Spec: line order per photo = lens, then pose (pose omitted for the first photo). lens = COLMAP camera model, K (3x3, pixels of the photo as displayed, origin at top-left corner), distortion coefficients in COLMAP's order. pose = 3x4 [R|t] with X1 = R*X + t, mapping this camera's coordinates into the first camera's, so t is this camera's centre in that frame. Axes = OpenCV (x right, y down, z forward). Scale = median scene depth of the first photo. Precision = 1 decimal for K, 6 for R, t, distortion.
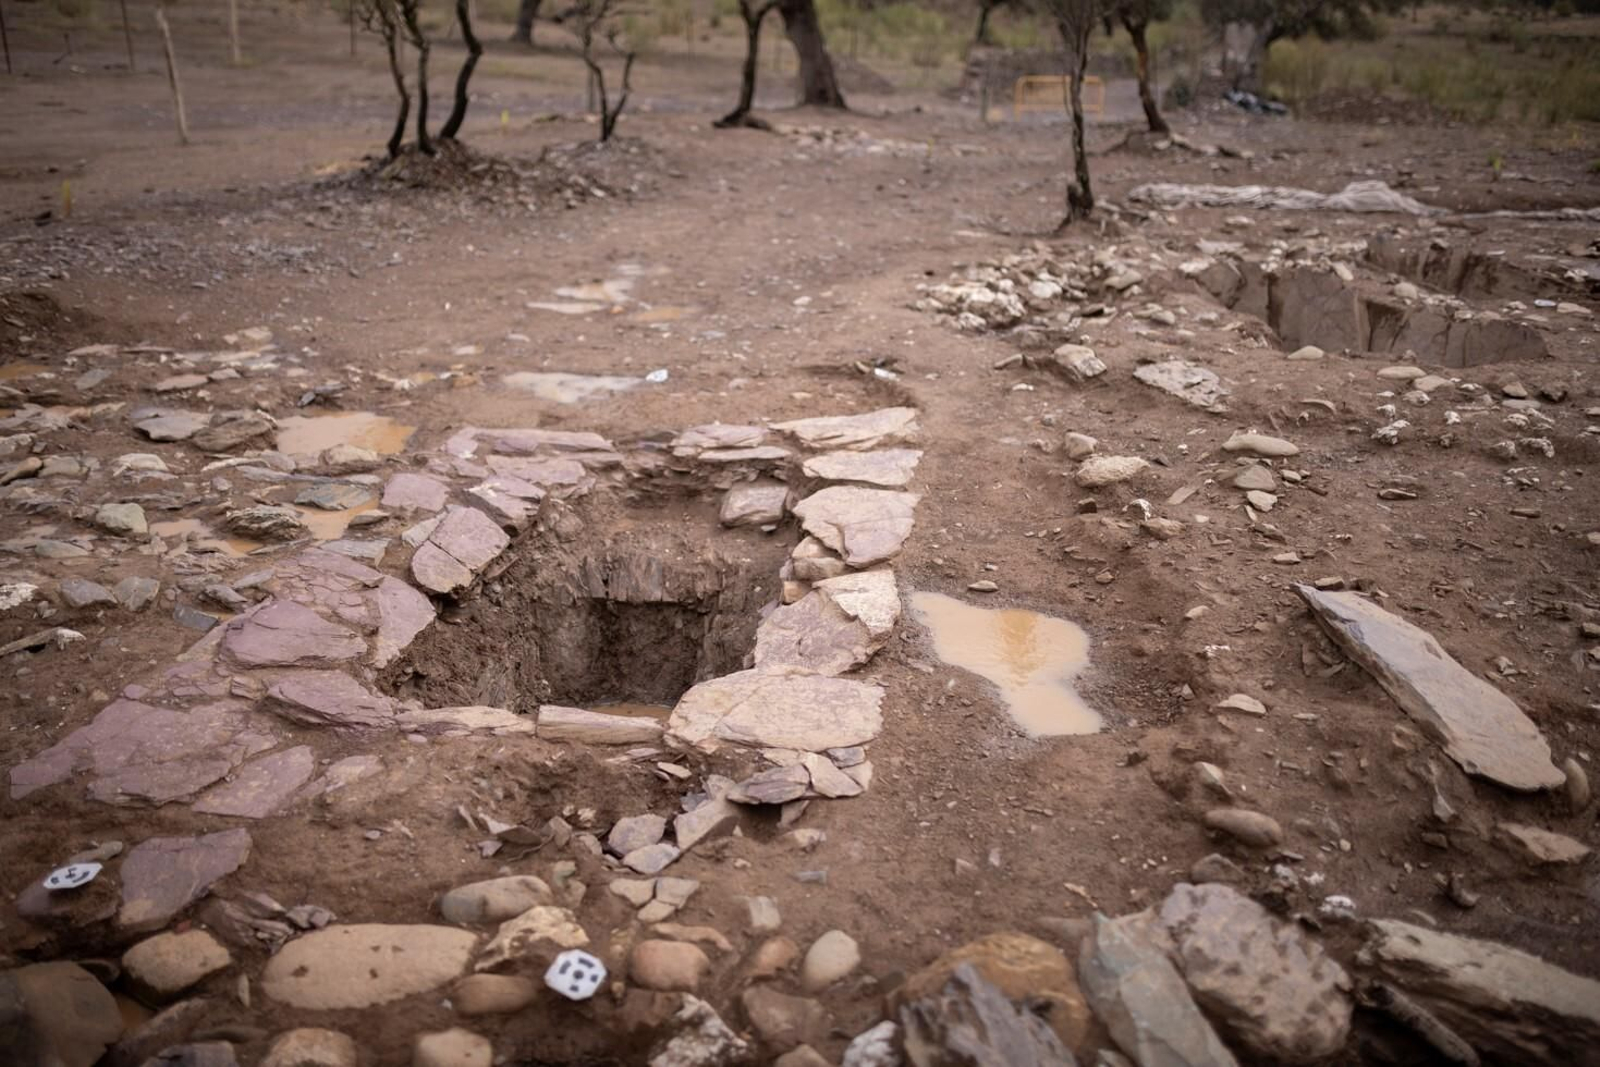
lens RADIAL K [[1493.7, 0, 788.2], [0, 1493.7, 516.5], [0, 0, 1]] dist [-0.023988, 0.000000]
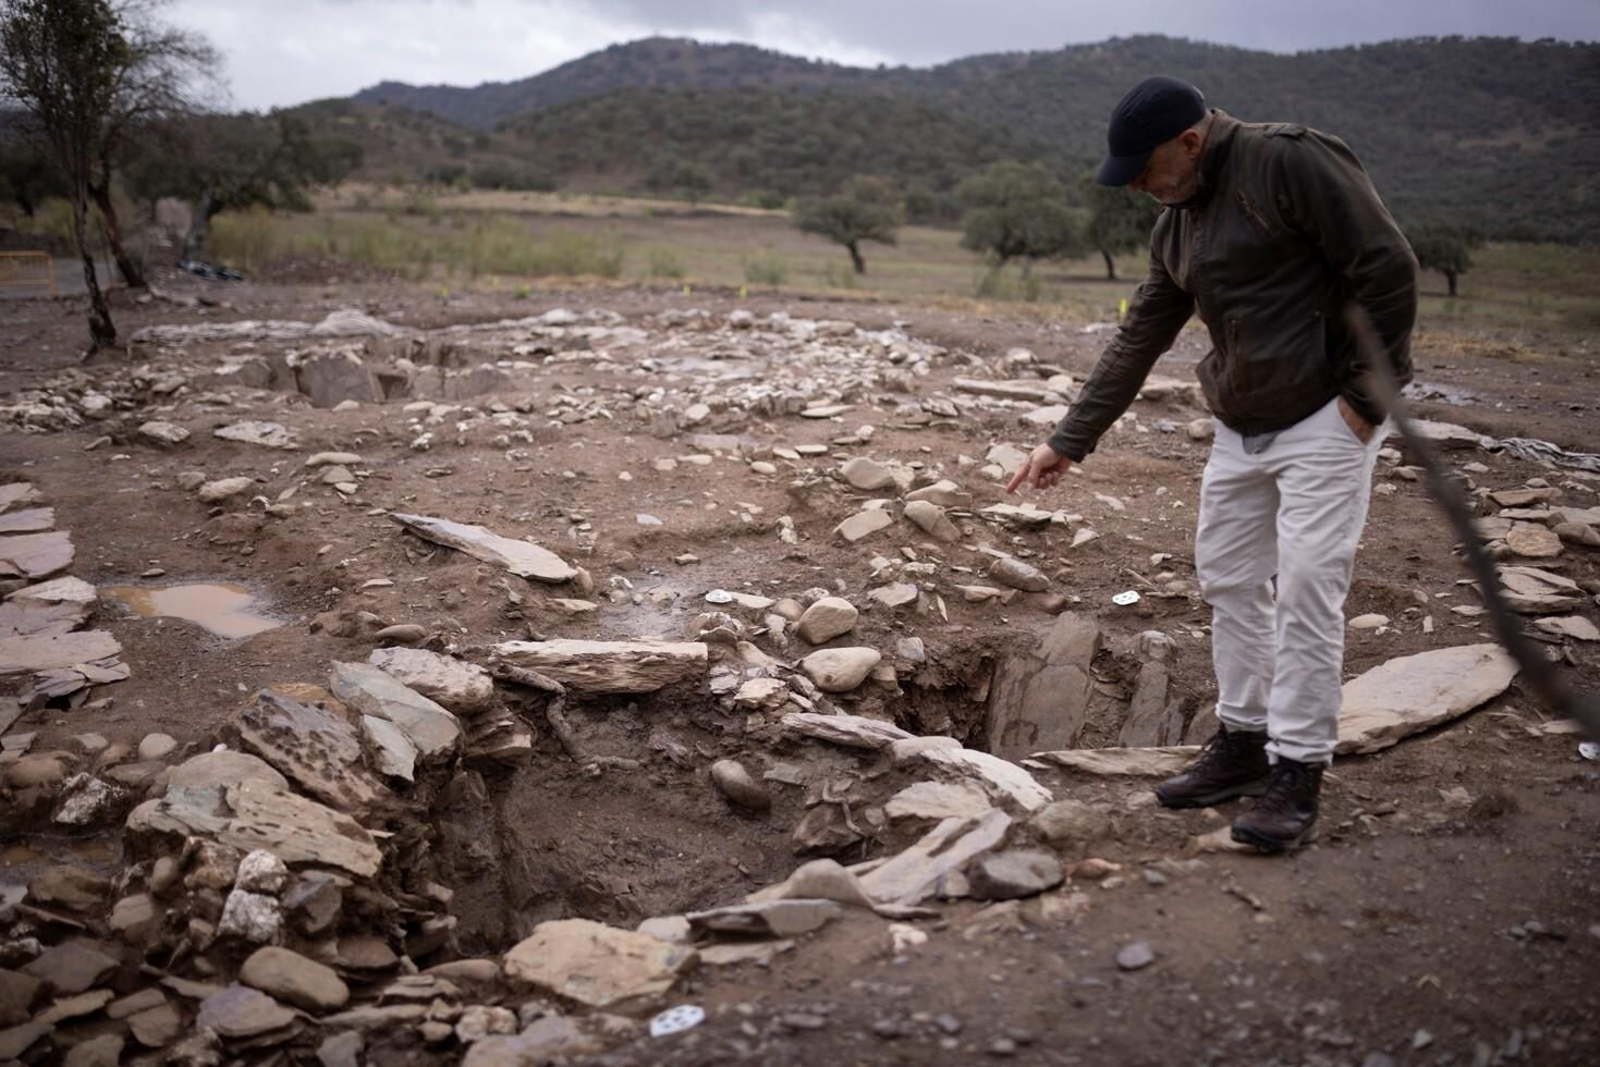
lens RADIAL K [[1493.7, 0, 802.9], [0, 1493.7, 550.3], [0, 0, 1]] dist [-0.023988, 0.000000]
pose [[0.778855, -0.152655, 0.608343, -0.159291], [0.207781, 0.977958, -0.020614, 0.130396], [-0.591787, 0.142457, 0.793407, -0.260406]]
